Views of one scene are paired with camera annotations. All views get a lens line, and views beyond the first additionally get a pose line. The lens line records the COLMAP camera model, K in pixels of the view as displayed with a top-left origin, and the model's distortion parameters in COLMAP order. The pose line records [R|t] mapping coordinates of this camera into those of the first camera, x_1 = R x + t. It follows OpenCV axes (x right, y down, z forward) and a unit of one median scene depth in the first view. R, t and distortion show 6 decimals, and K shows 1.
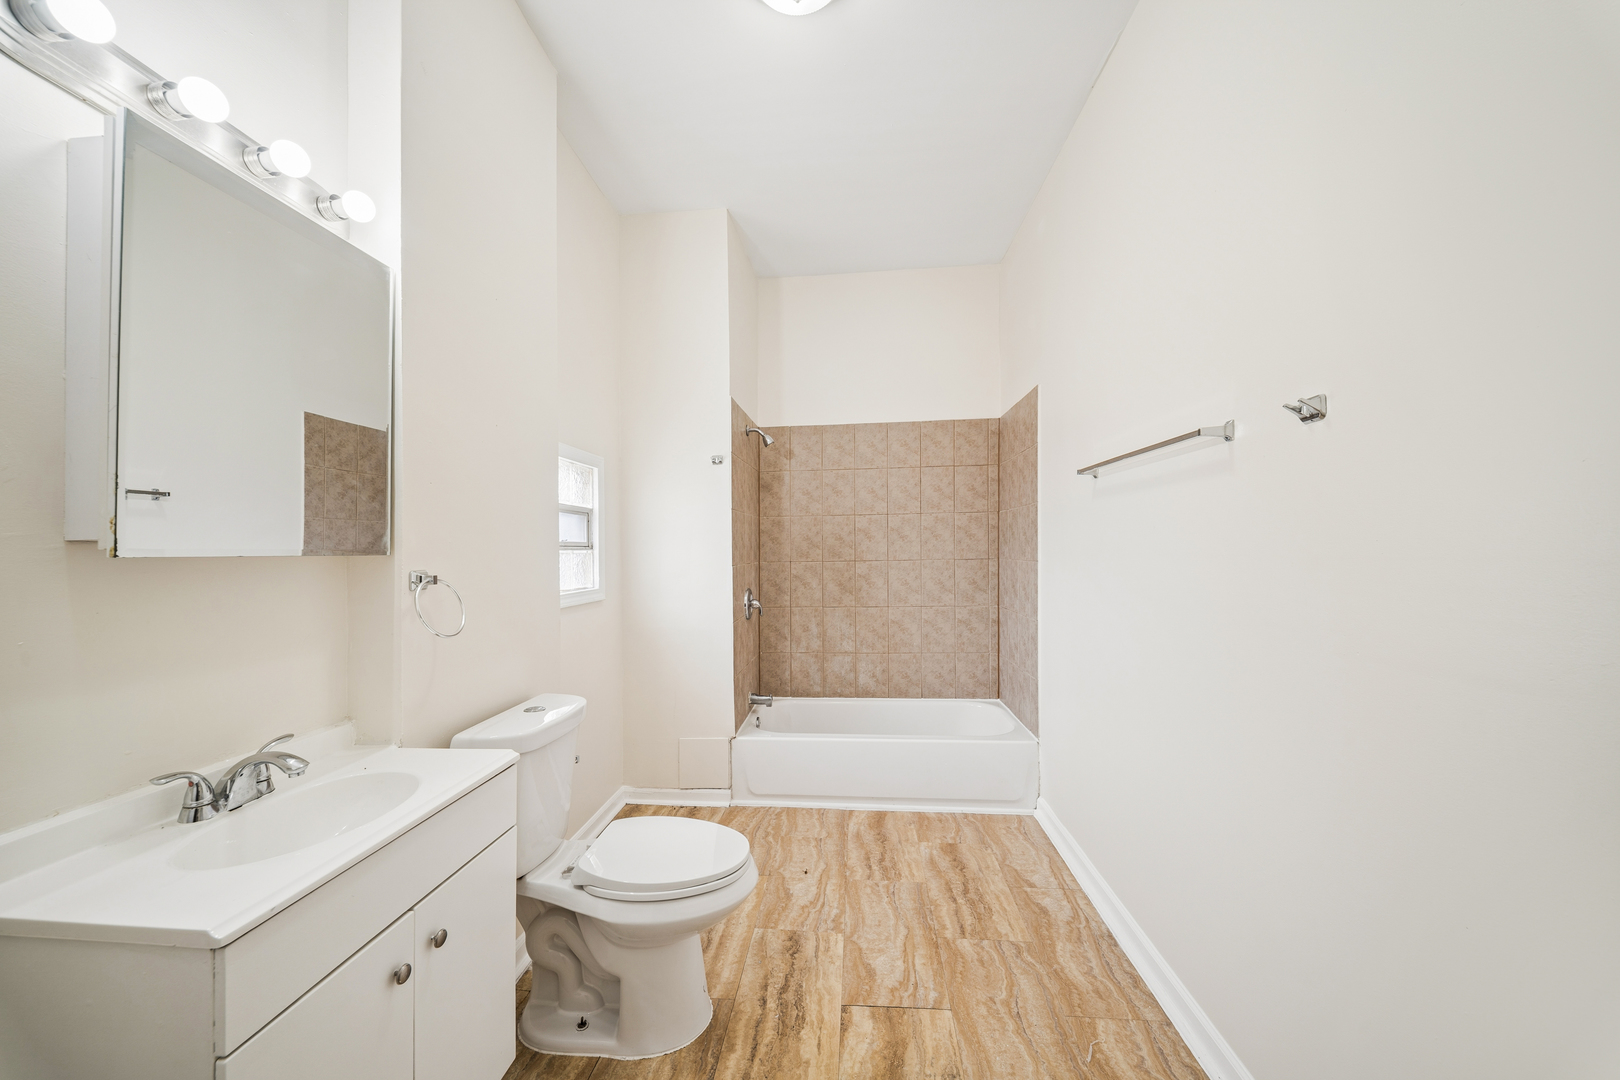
lens RADIAL K [[562.8, 0, 801.8], [0, 562.8, 541.5], [0, 0, 1]] dist [0.010342, -0.012733]
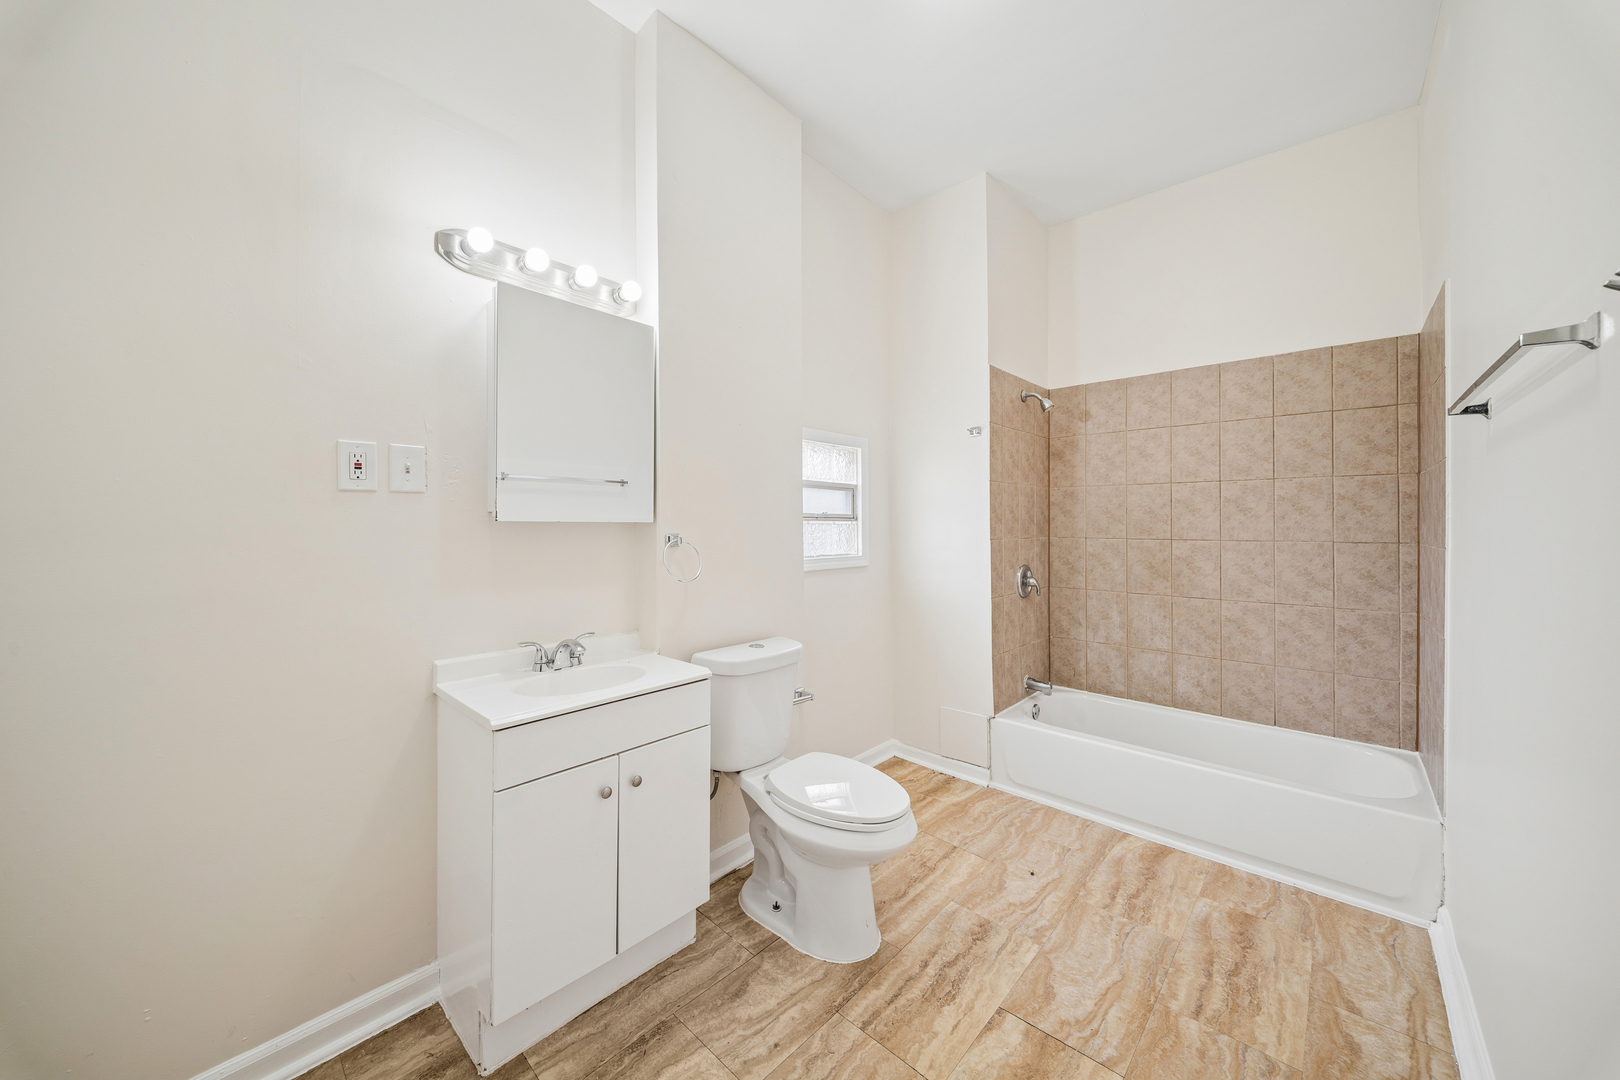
lens RADIAL K [[575.8, 0, 809.3], [0, 575.8, 515.6], [0, 0, 1]] dist [0.000053, -0.005502]
pose [[0.794791, 0.008760, -0.606820, 0.252268], [-0.006160, 0.999961, 0.006367, -0.002767], [0.606852, -0.001322, 0.794814, 0.028126]]
